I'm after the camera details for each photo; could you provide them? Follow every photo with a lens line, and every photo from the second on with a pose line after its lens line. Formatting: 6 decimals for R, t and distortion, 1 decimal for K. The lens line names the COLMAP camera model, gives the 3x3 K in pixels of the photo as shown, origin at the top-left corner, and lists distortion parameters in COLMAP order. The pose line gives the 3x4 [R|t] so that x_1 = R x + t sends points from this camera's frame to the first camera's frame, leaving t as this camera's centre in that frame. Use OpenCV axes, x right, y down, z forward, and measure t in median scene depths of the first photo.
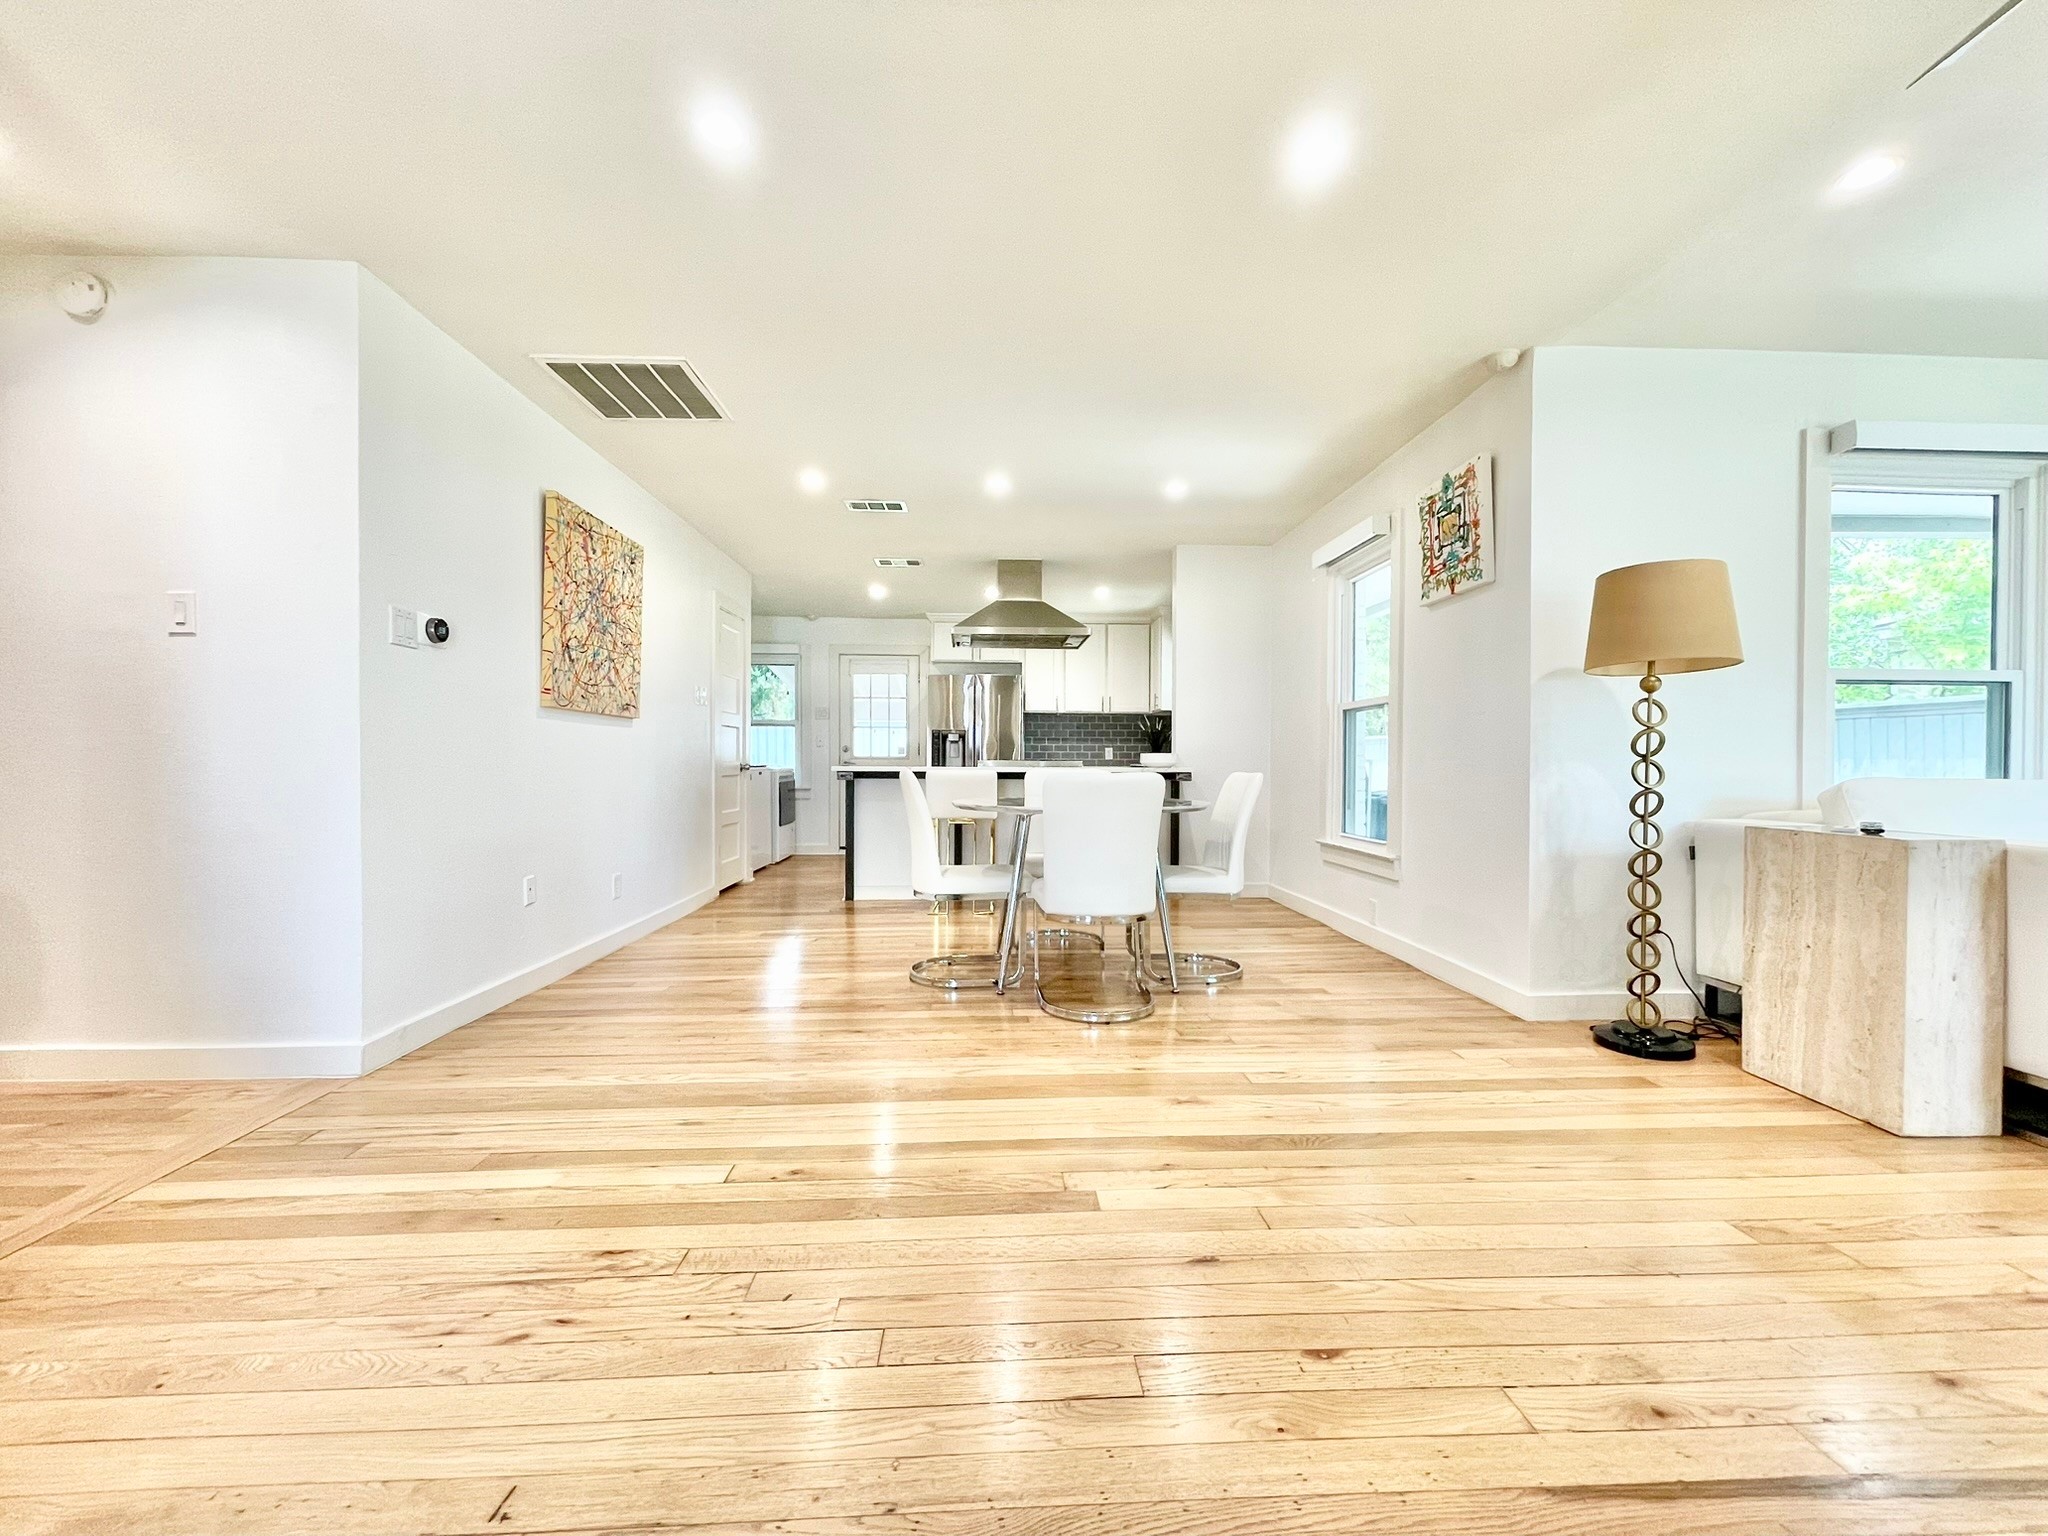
lens RADIAL K [[824.9, 0, 1025.9], [0, 824.9, 769.5], [0, 0, 1]] dist [-0.001506, -0.000616]
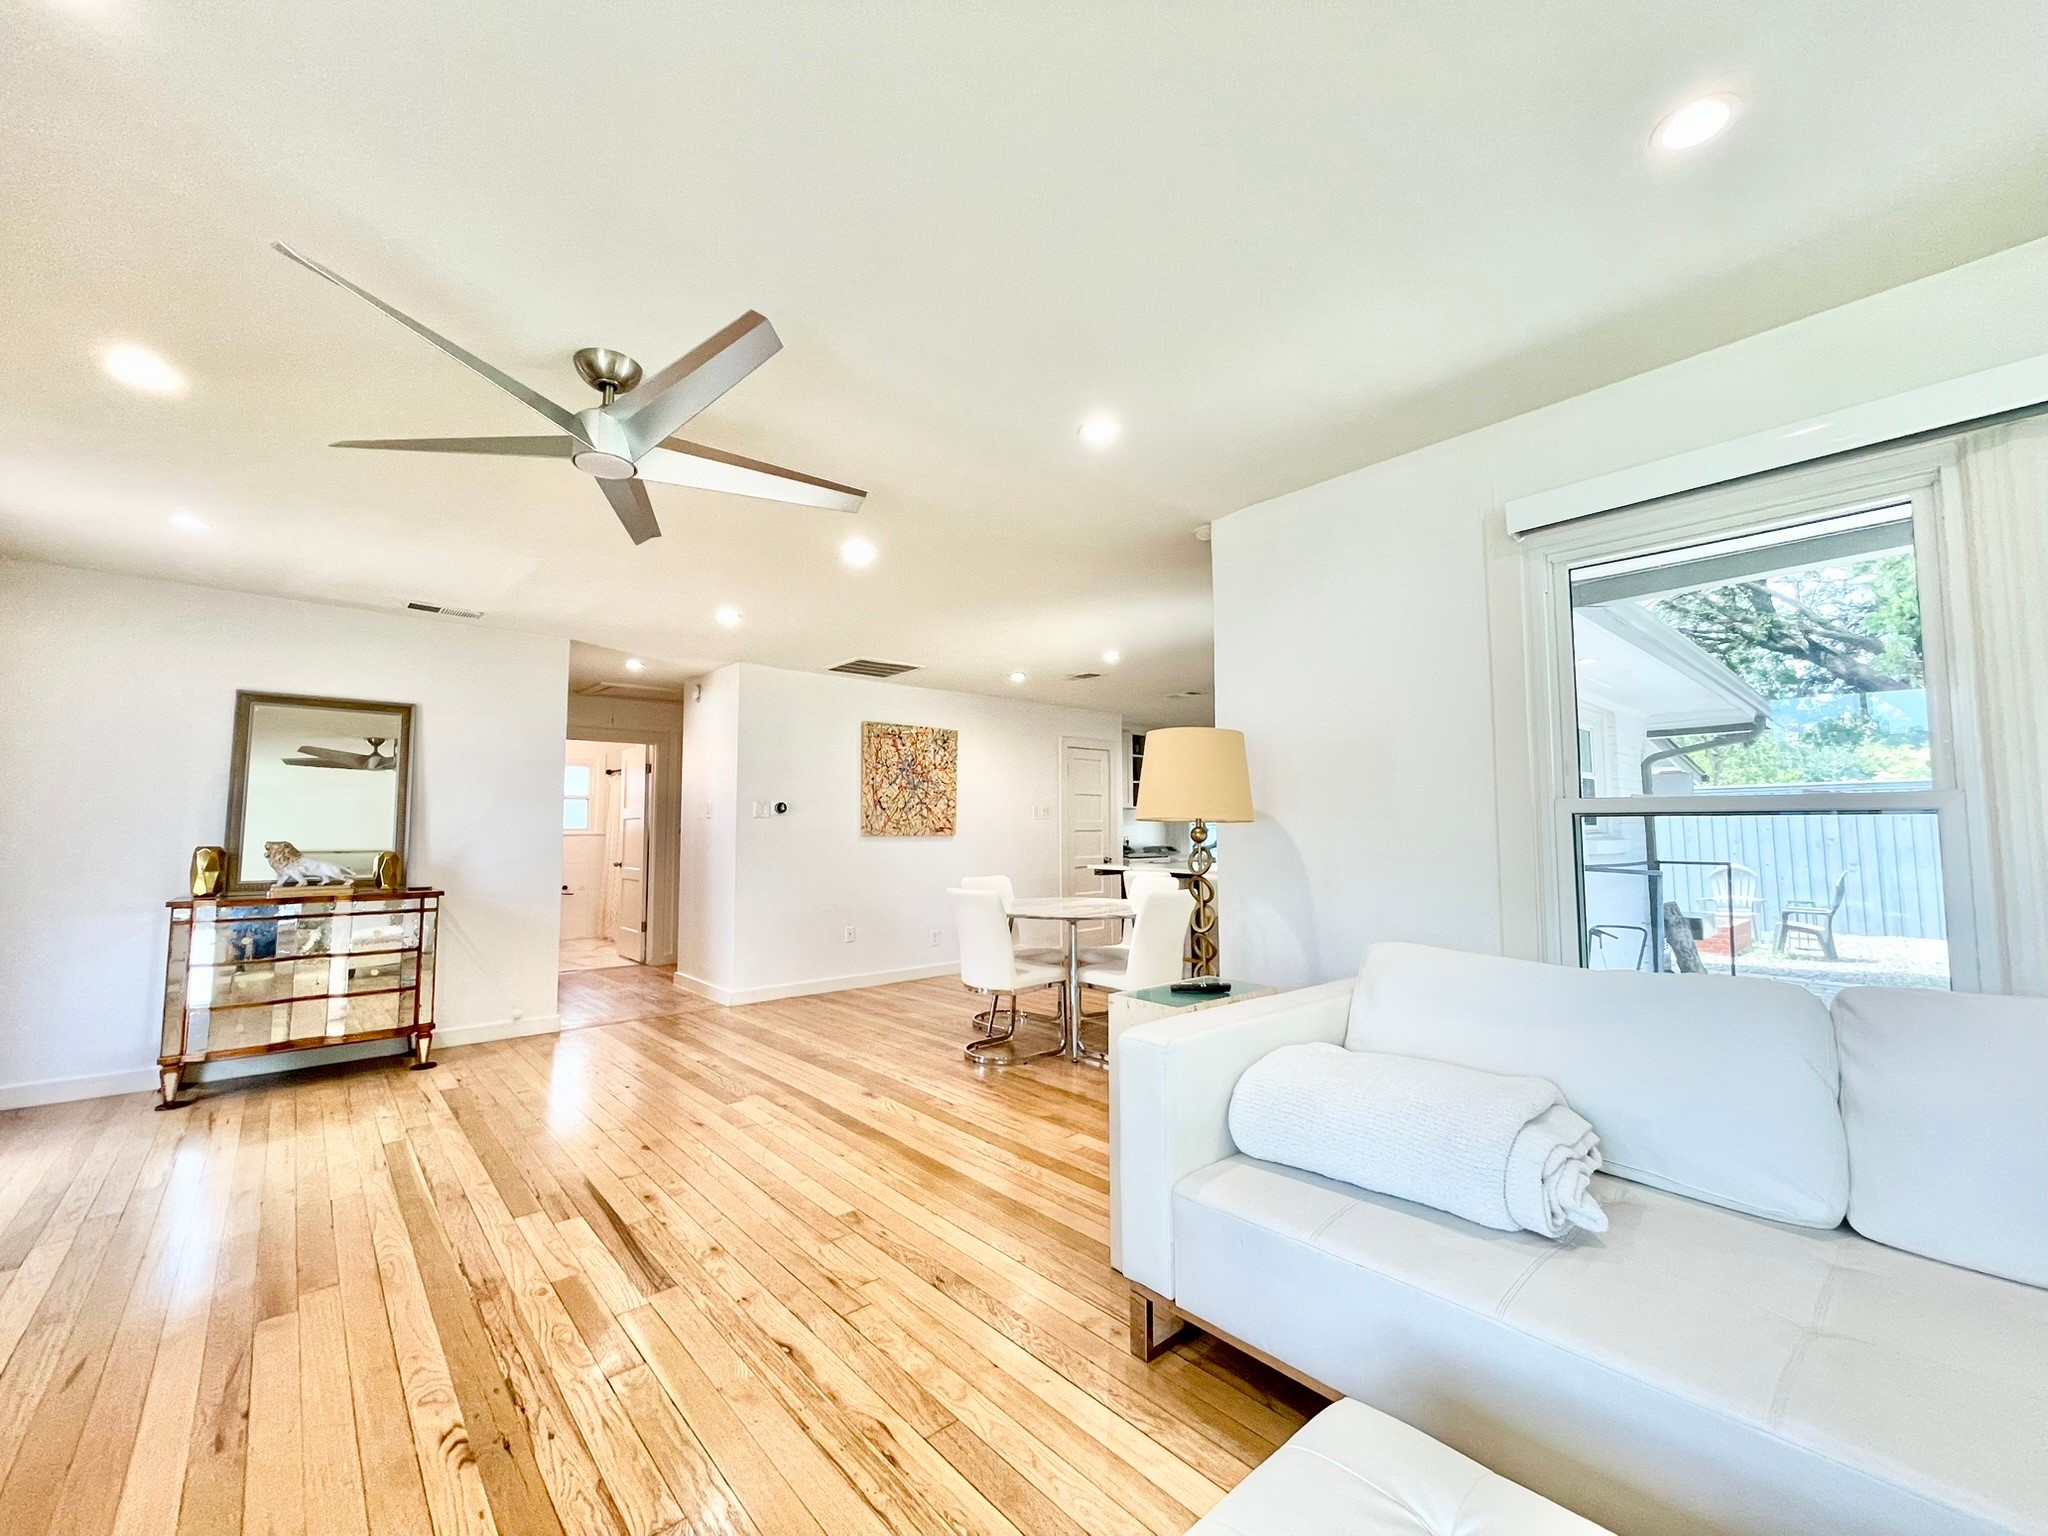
lens RADIAL K [[824.9, 0, 1022.5], [0, 824.9, 769.7], [0, 0, 1]] dist [-0.001506, -0.000616]
pose [[0.627788, -0.061644, -0.775940, 1.181056], [0.000608, 0.996898, -0.078705, -0.084638], [0.778384, 0.048938, 0.625878, 0.110300]]
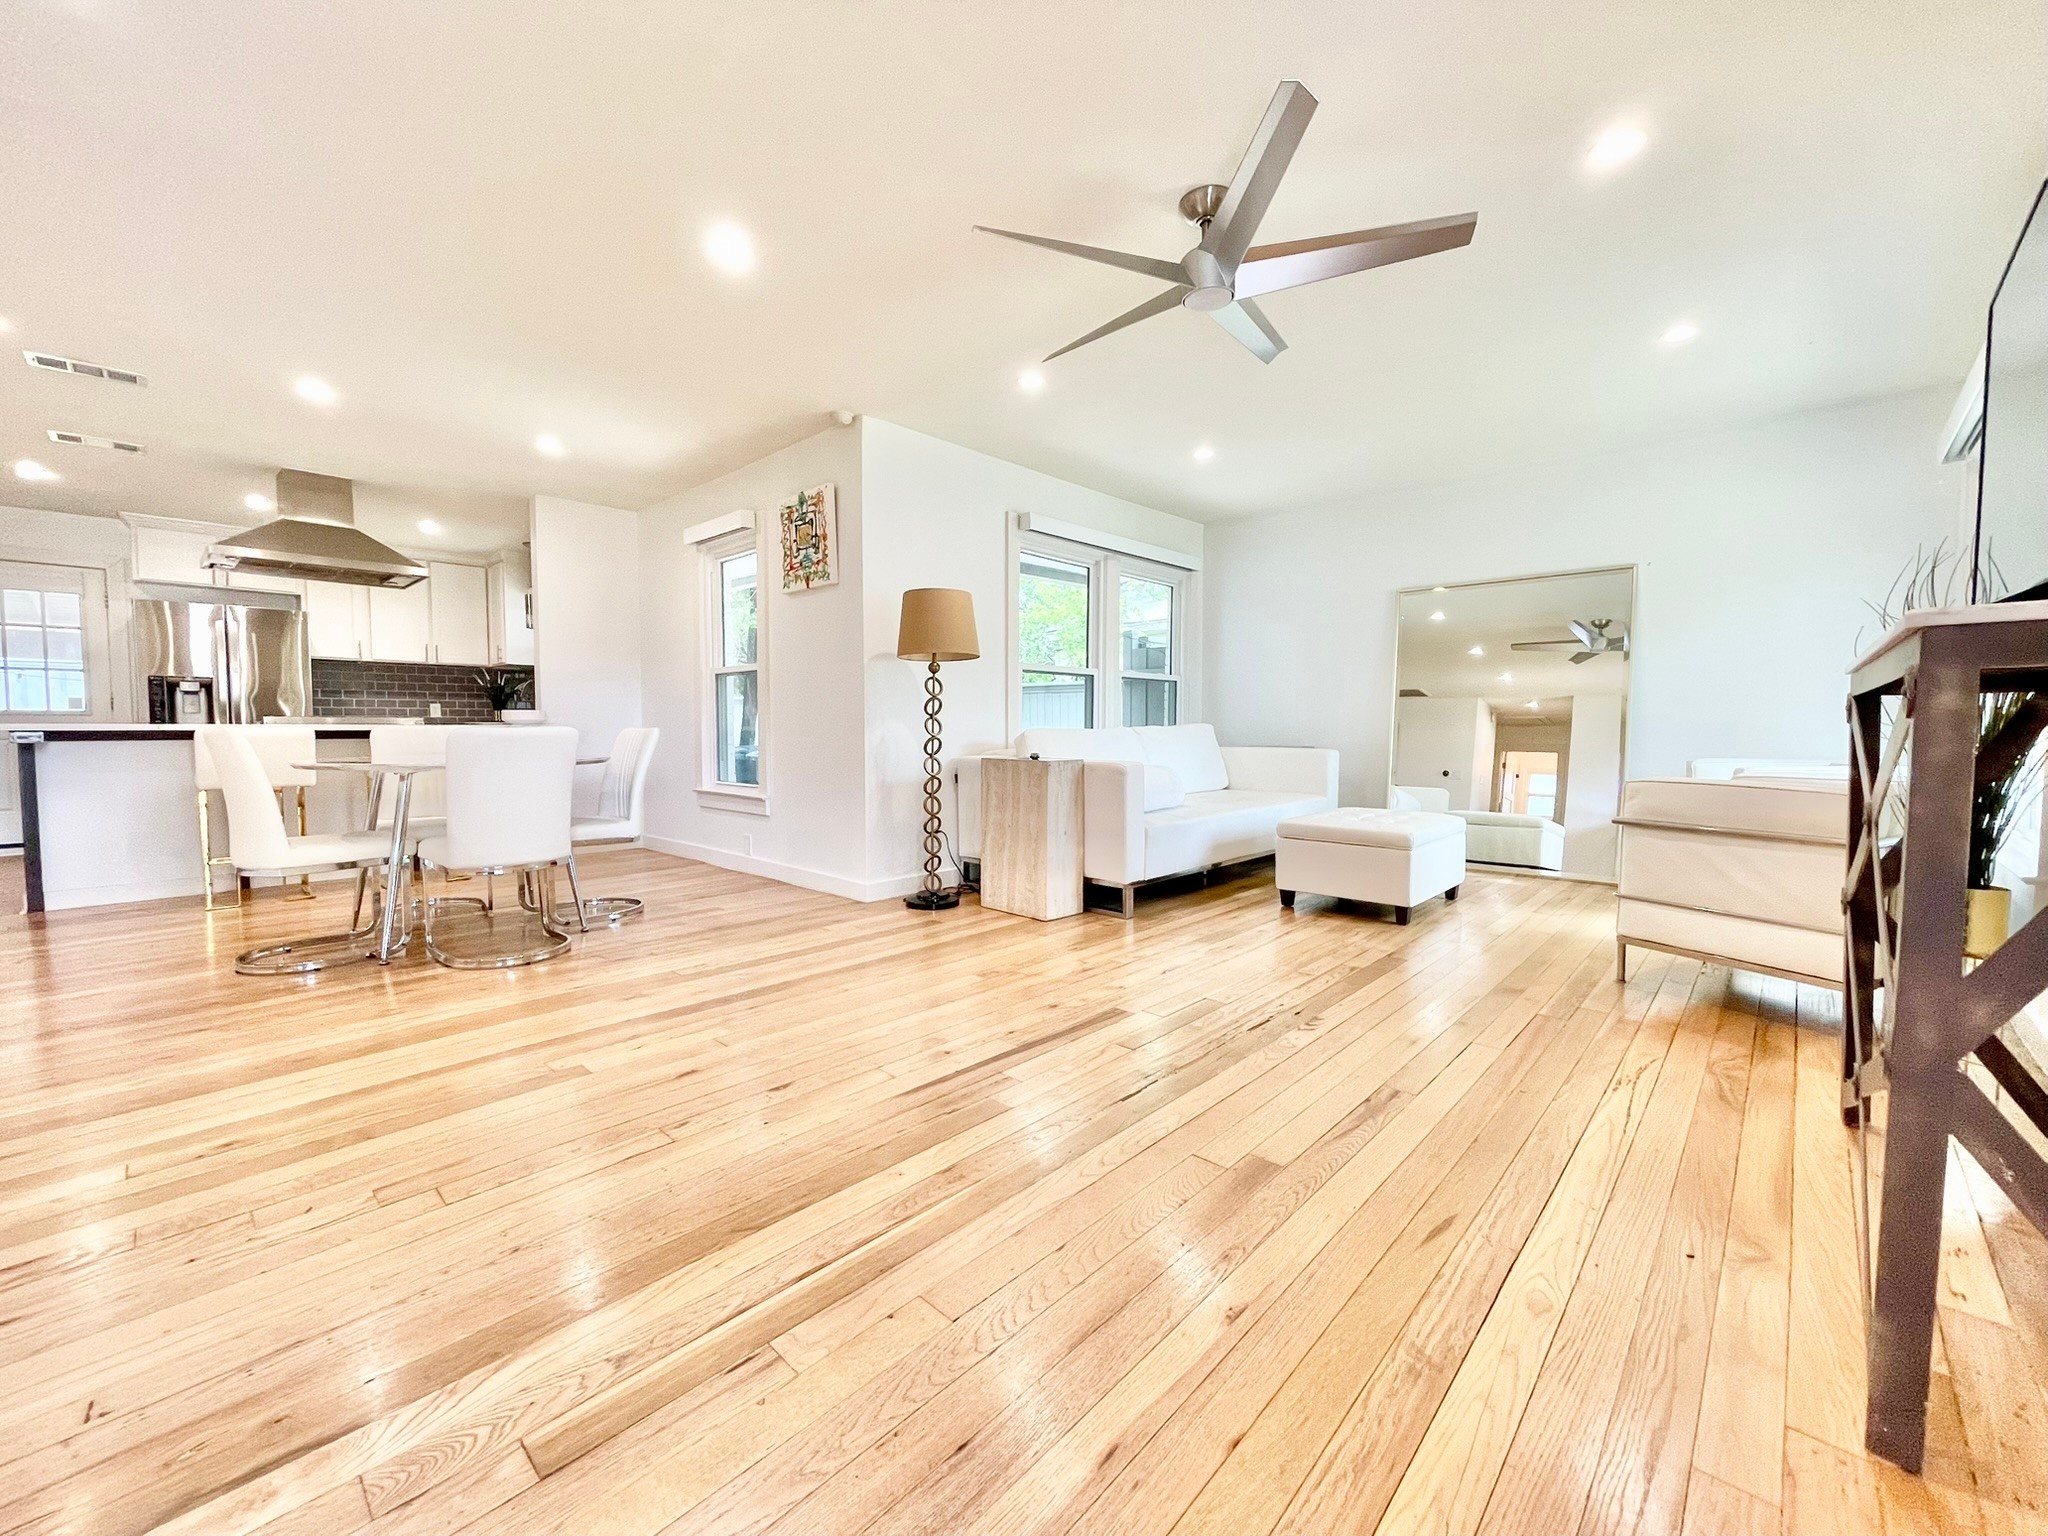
lens RADIAL K [[824.9, 0, 1033.9], [0, 824.9, 770.8], [0, 0, 1]] dist [-0.001506, -0.000616]
pose [[0.712801, -0.039899, 0.700230, -0.149296], [0.005109, 0.998649, 0.051702, 0.007274], [-0.701347, -0.033276, 0.712043, -0.179433]]
